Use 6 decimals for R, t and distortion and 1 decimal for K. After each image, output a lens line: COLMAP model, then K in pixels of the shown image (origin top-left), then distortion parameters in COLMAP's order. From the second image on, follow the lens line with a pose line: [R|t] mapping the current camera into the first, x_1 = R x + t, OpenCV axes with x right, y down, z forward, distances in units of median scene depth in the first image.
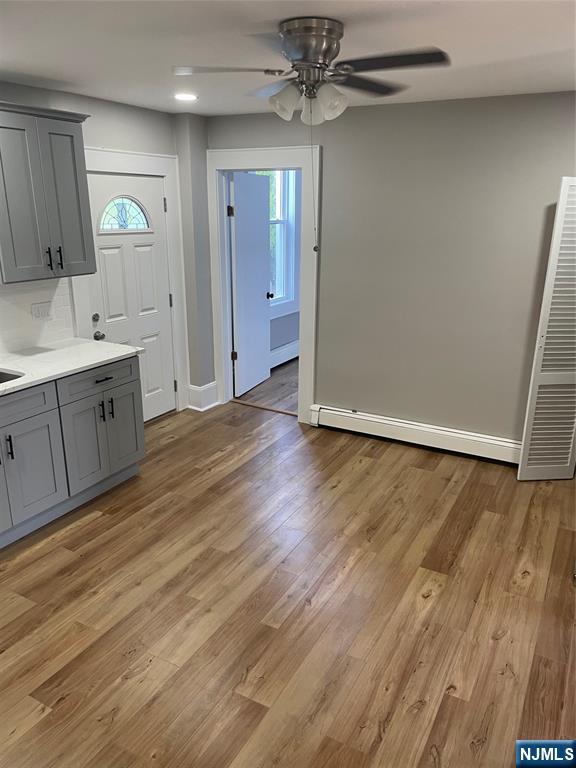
lens RADIAL K [[578.2, 0, 291.9], [0, 578.2, 389.6], [0, 0, 1]] dist [0.098938, -0.108563]
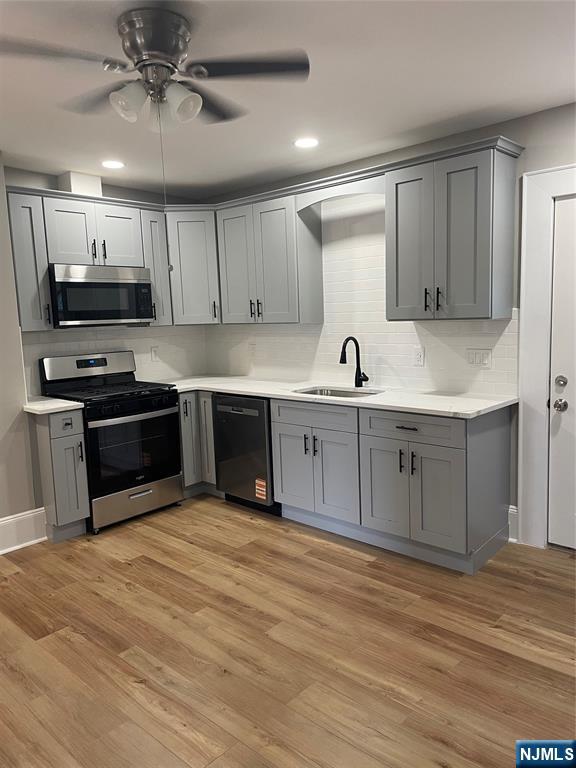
lens RADIAL K [[574.9, 0, 284.6], [0, 574.9, 381.9], [0, 0, 1]] dist [0.091703, -0.122585]
pose [[-0.249363, 0.117756, -0.961224, 0.697637], [-0.263222, 0.946969, 0.184295, -0.240273], [0.931951, 0.298972, -0.205143, 1.178151]]
